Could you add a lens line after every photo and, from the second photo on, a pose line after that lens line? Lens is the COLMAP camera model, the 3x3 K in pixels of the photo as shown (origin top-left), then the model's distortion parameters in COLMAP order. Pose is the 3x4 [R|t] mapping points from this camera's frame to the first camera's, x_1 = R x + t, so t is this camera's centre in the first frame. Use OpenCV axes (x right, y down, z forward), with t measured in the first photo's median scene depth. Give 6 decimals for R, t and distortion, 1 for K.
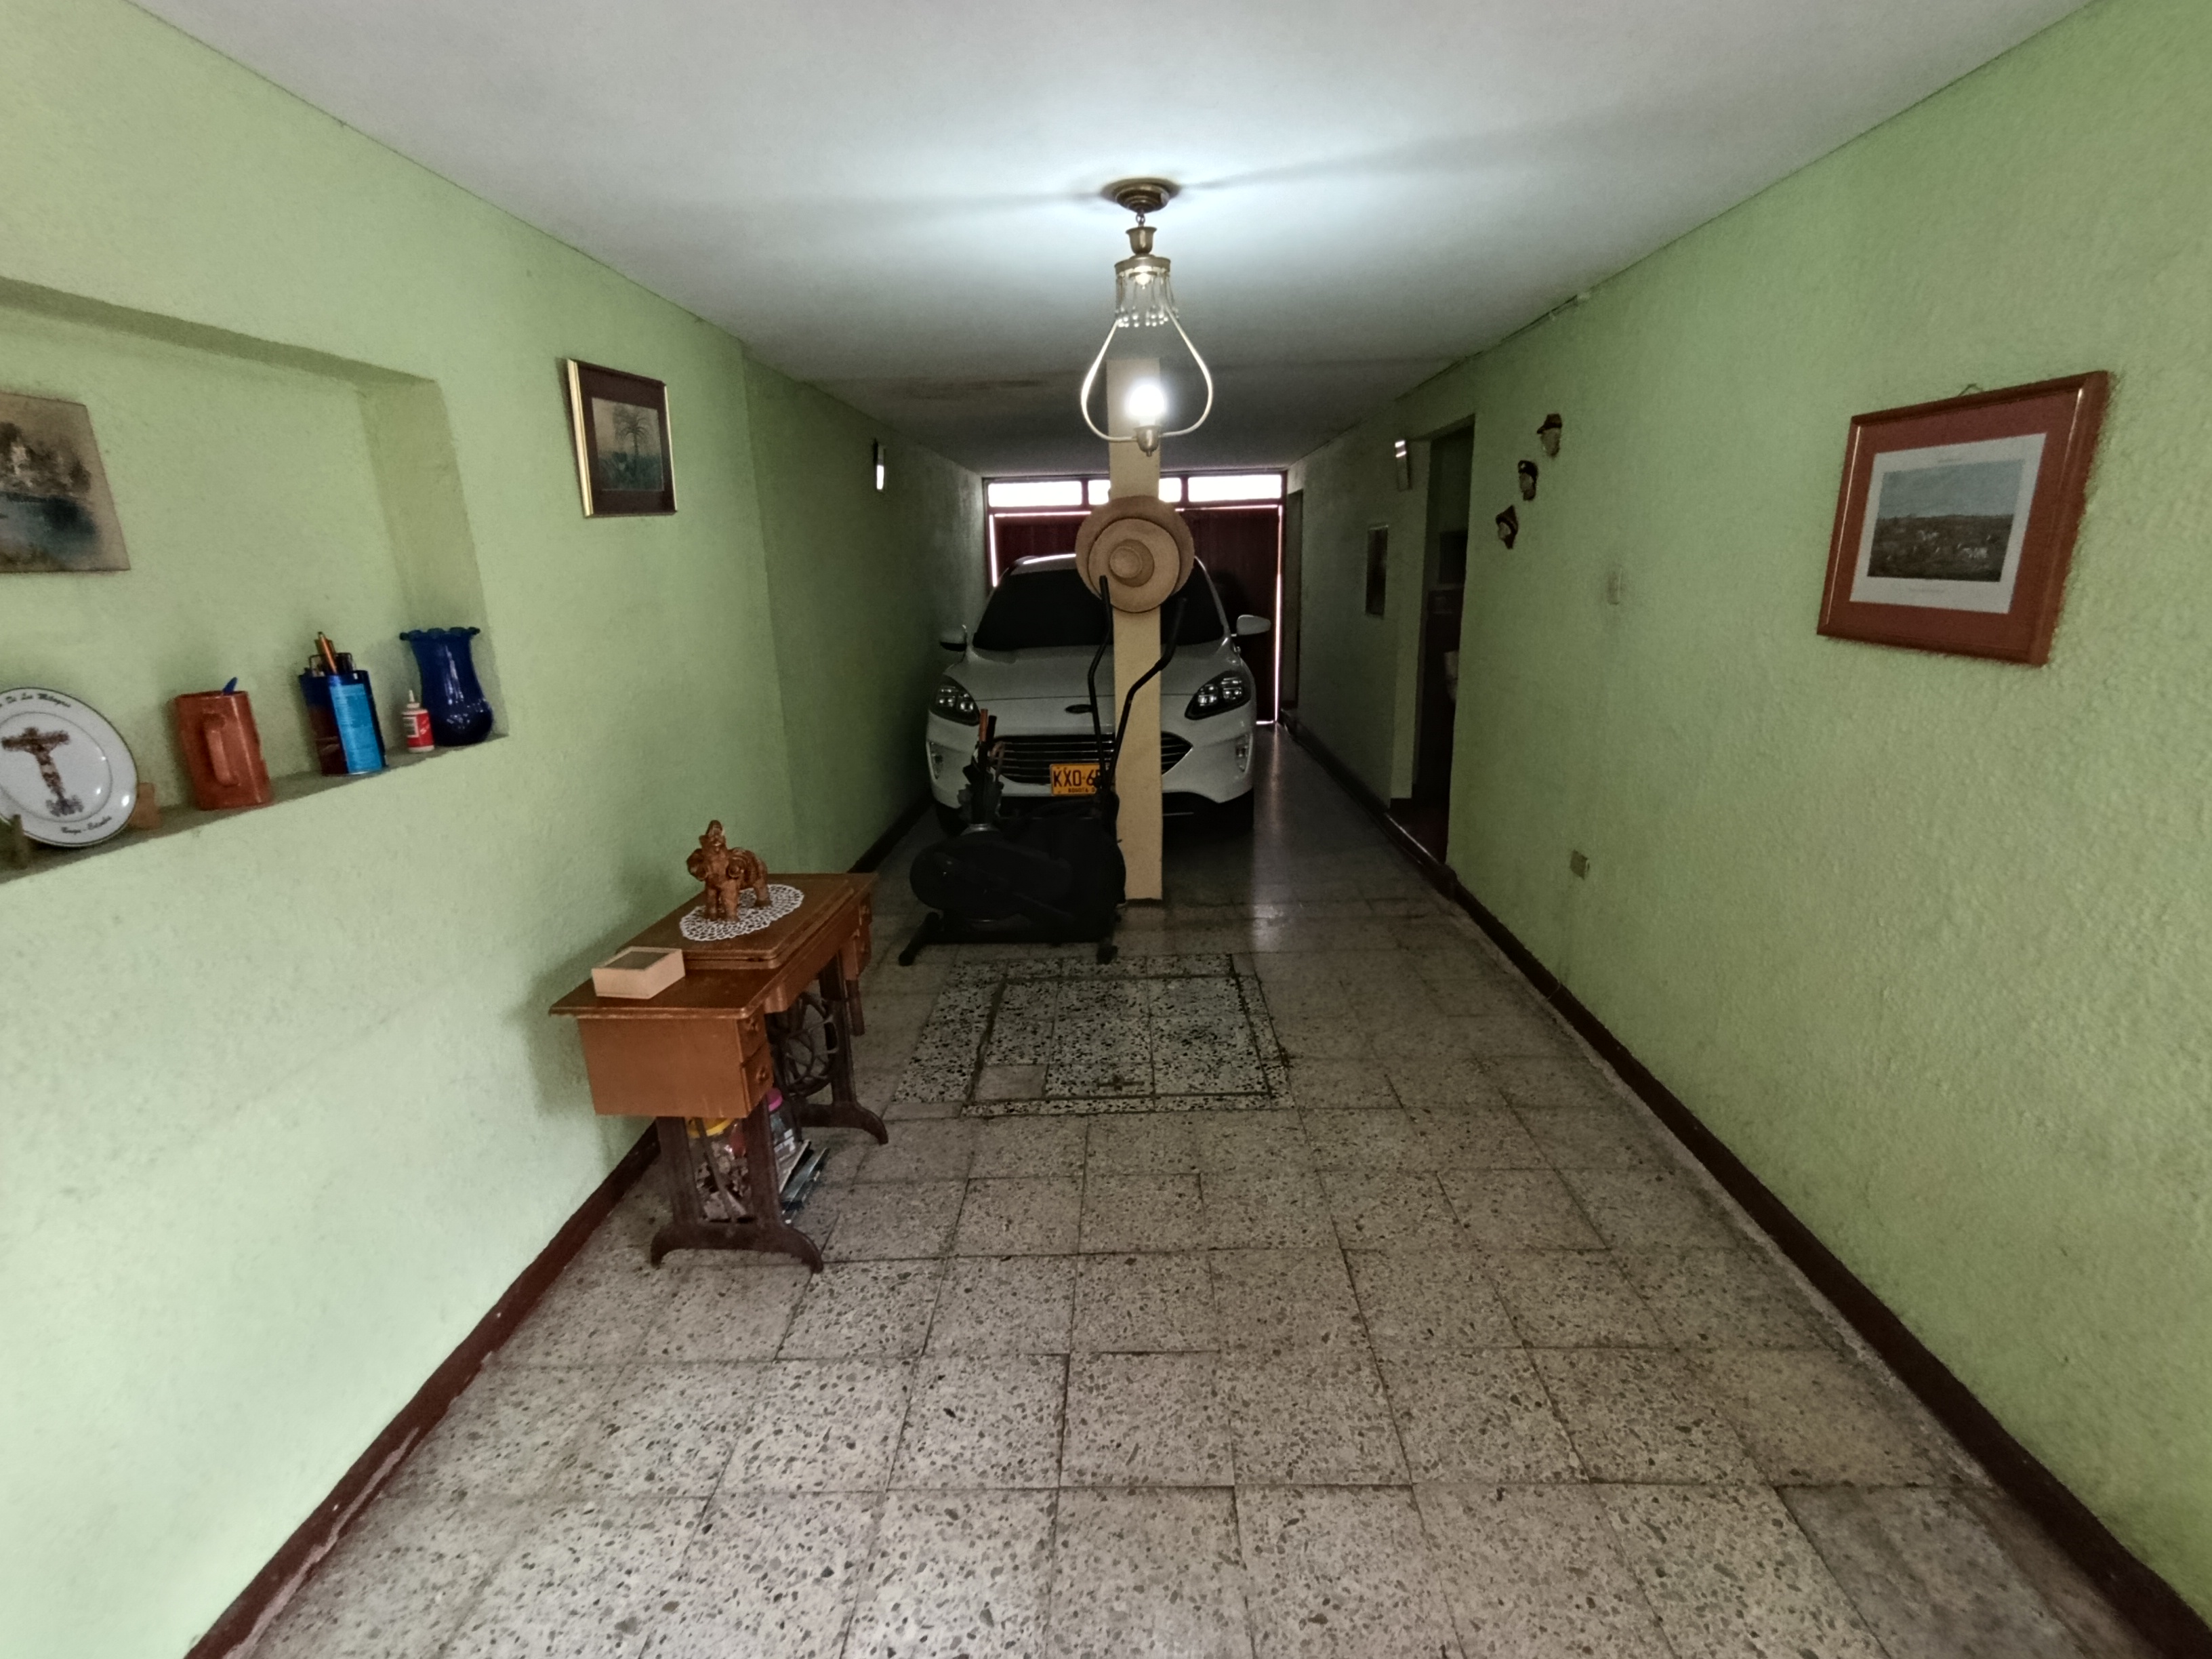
lens RADIAL K [[1008.3, 0, 1114.6], [0, 1008.3, 836.0], [0, 0, 1]] dist [0.016805, -0.002823]
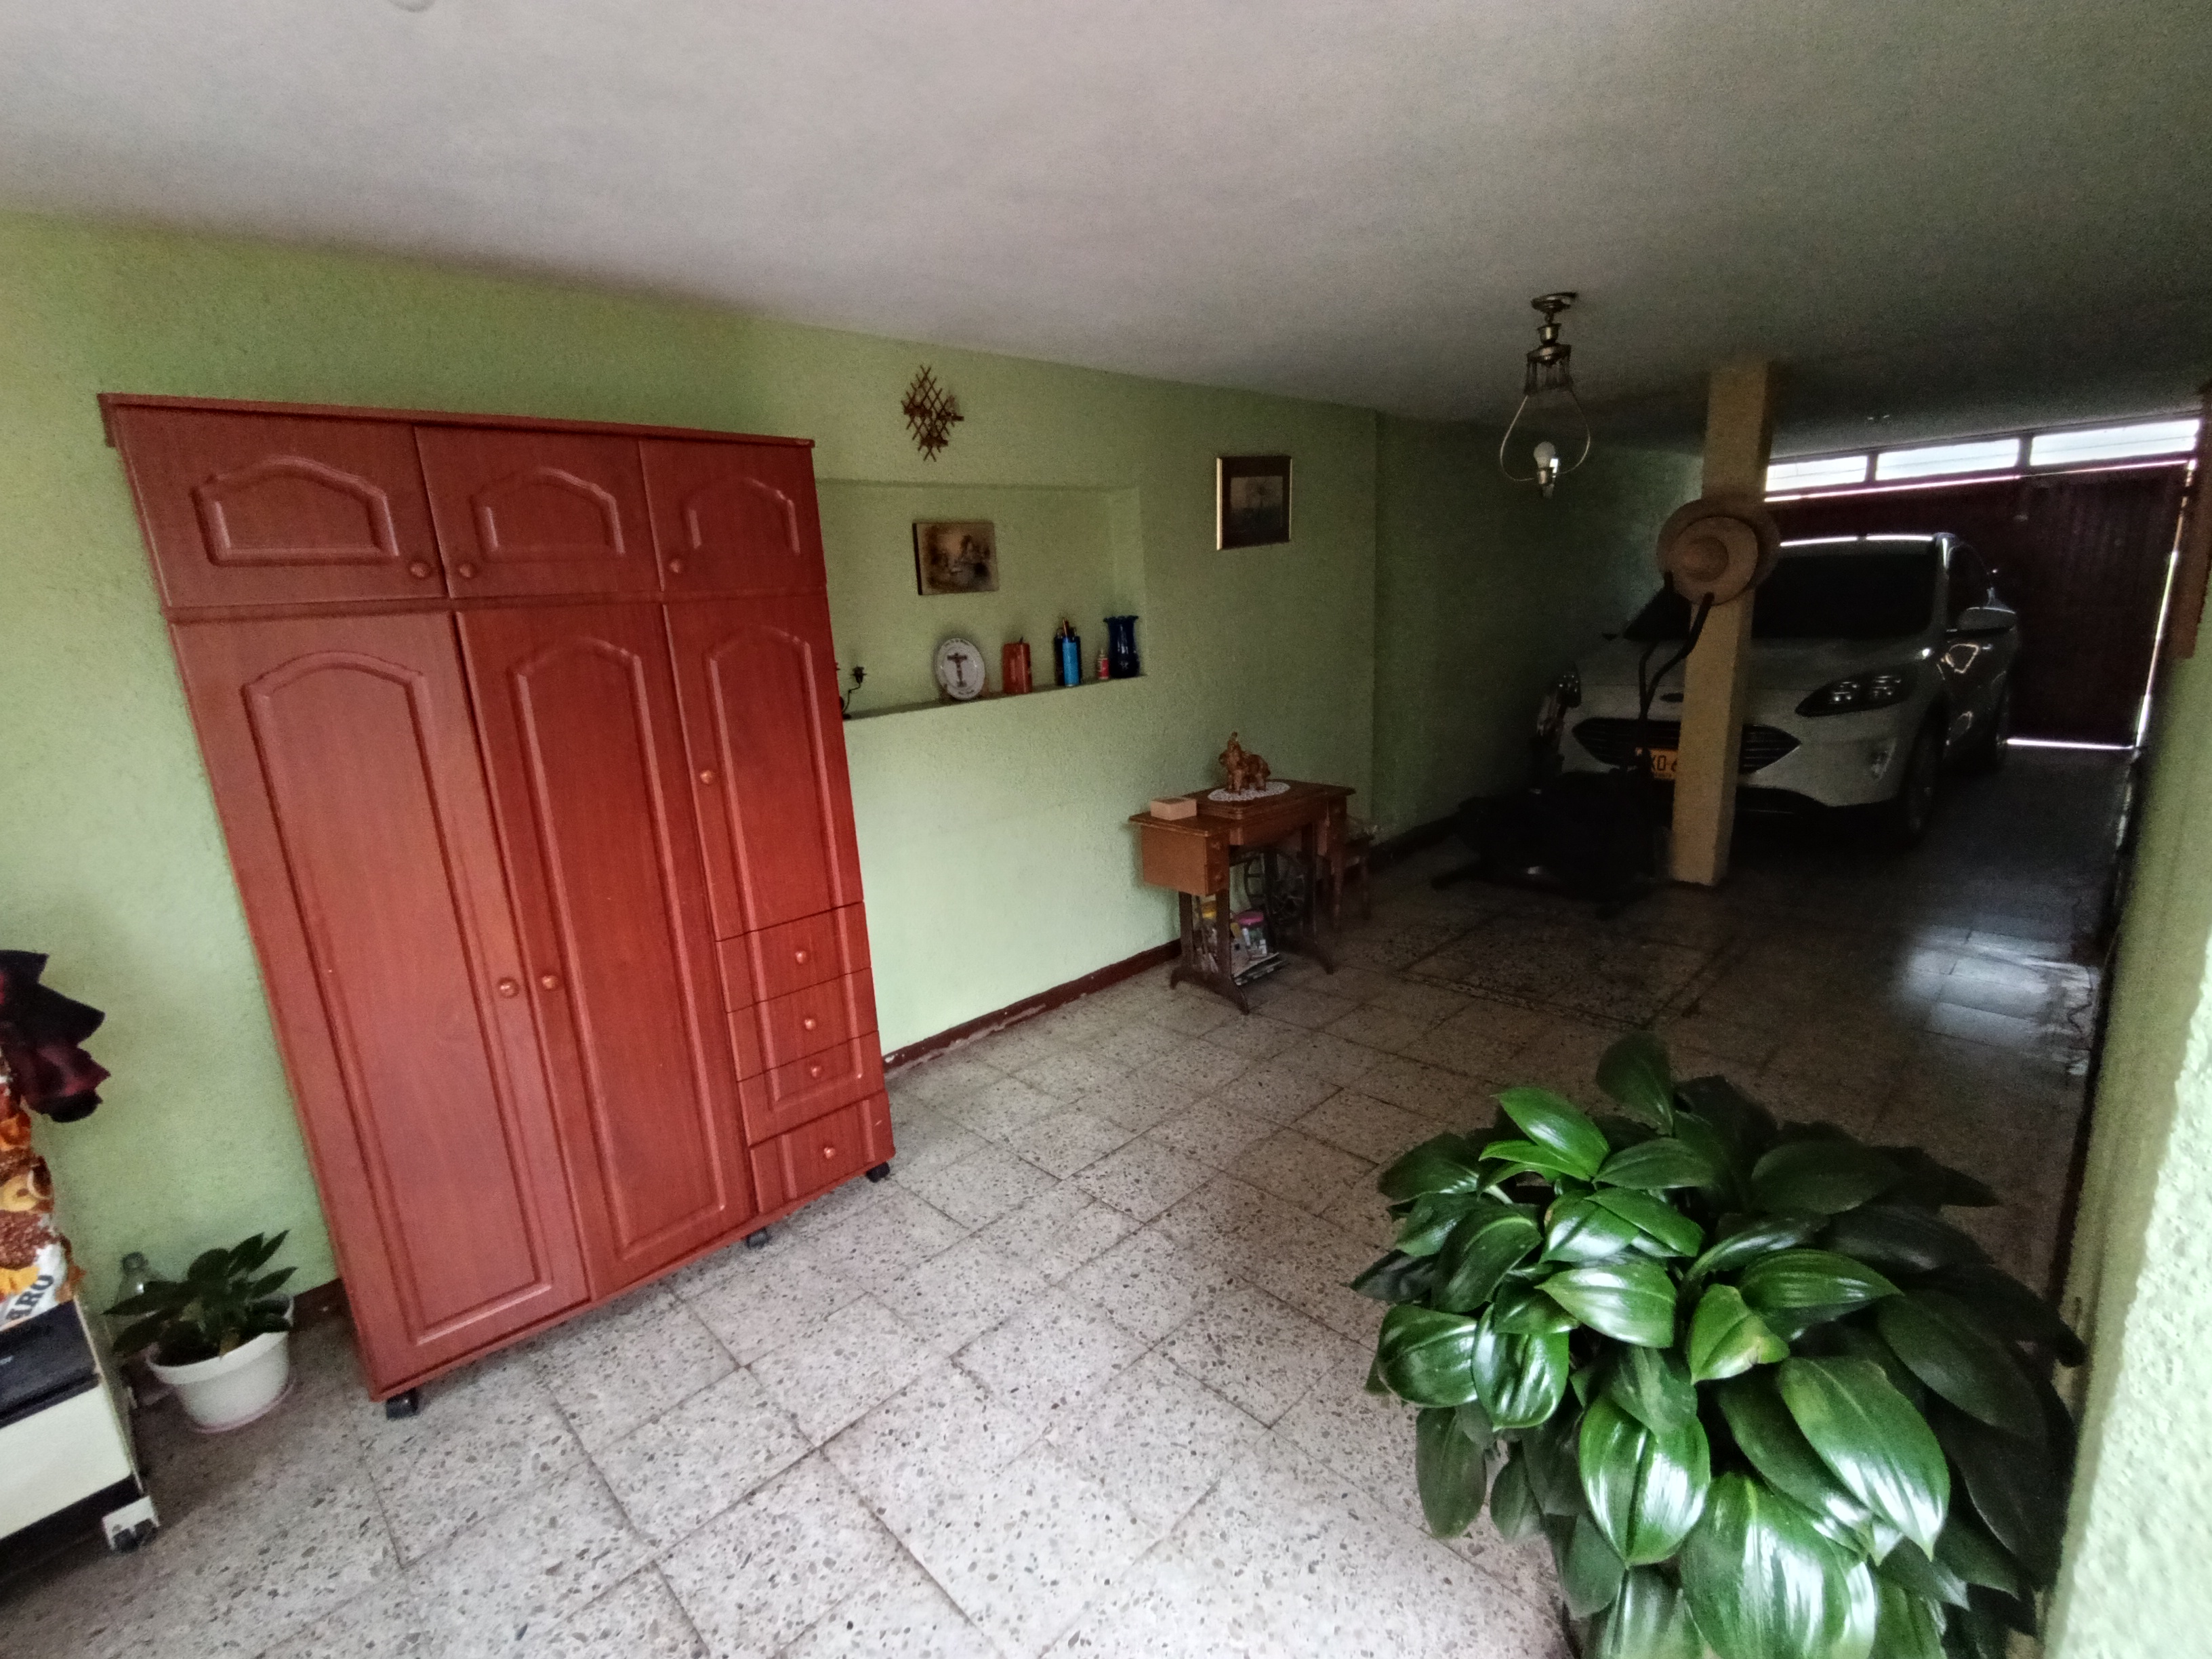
lens RADIAL K [[1008.3, 0, 1114.8], [0, 1008.3, 843.0], [0, 0, 1]] dist [0.016805, -0.002823]
pose [[0.721856, 0.157441, -0.673896, 0.551565], [-0.148716, 0.986318, 0.071131, 0.068782], [0.675875, 0.048873, 0.735394, -0.315374]]
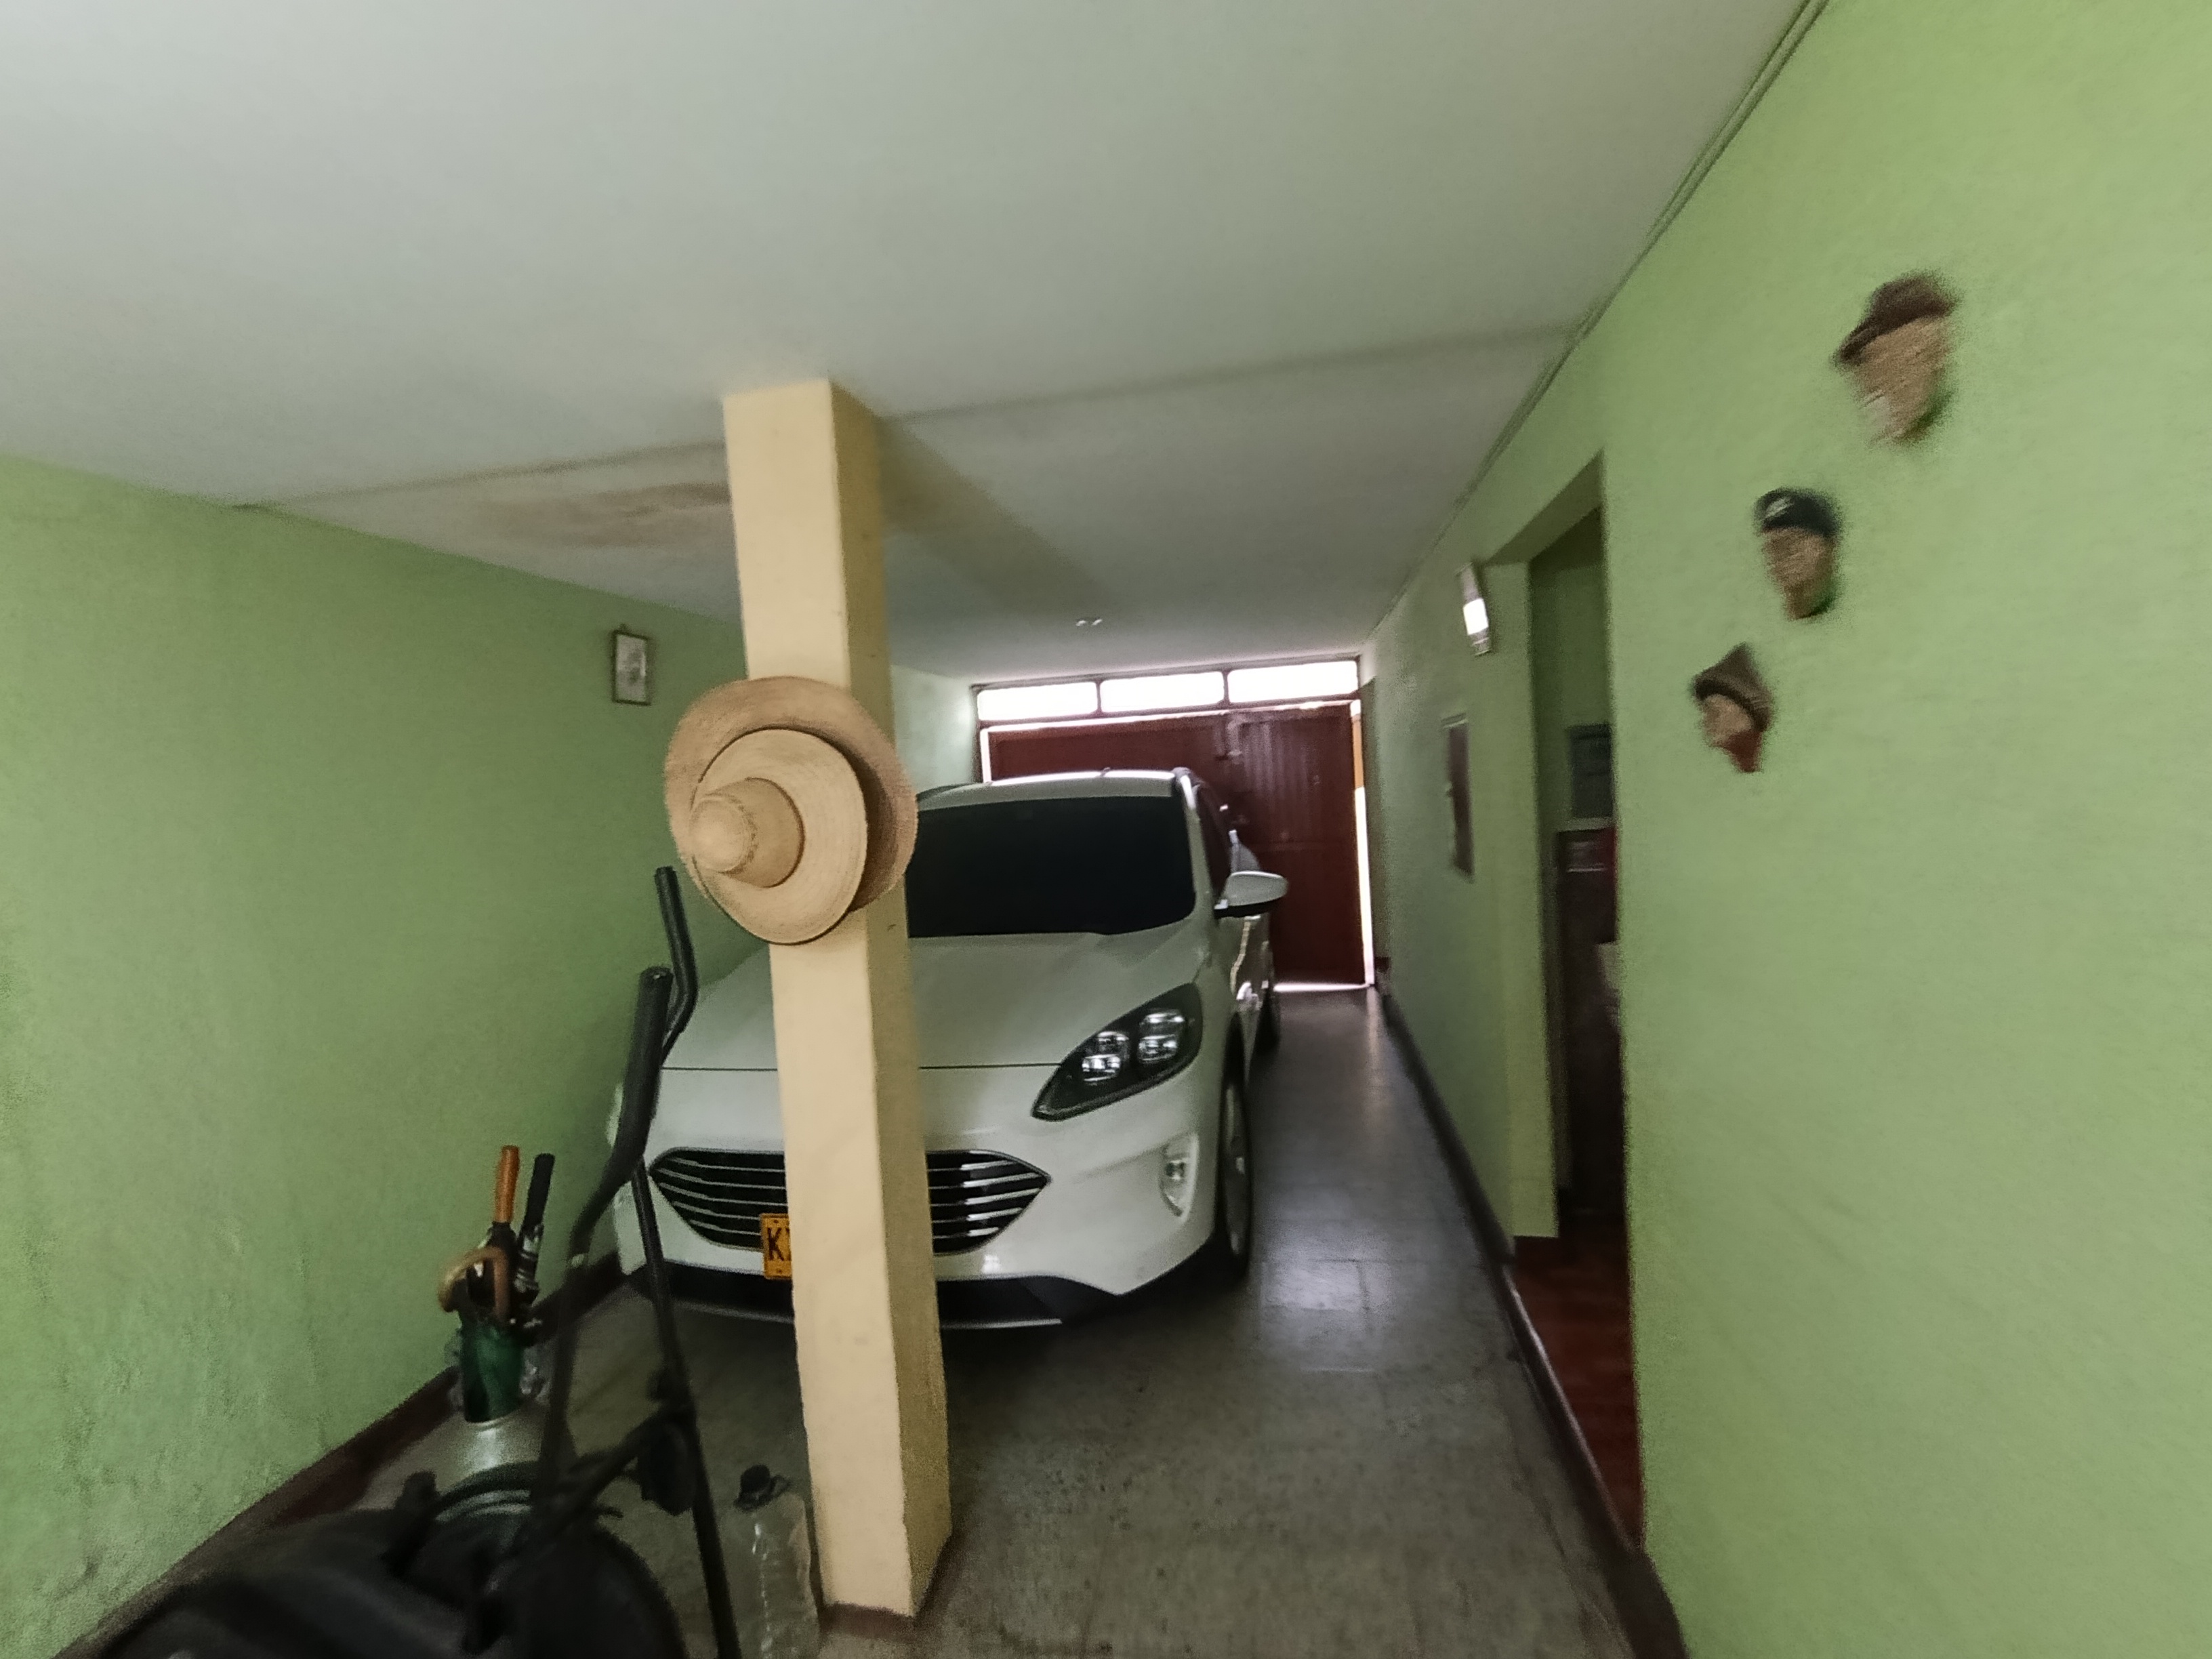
lens RADIAL K [[1008.3, 0, 1105.9], [0, 1008.3, 820.6], [0, 0, 1]] dist [0.016805, -0.002823]
pose [[0.987139, -0.027329, -0.157511, 0.369285], [-0.006684, 0.977362, -0.211468, -0.308360], [0.159725, 0.209801, 0.964609, 1.018493]]
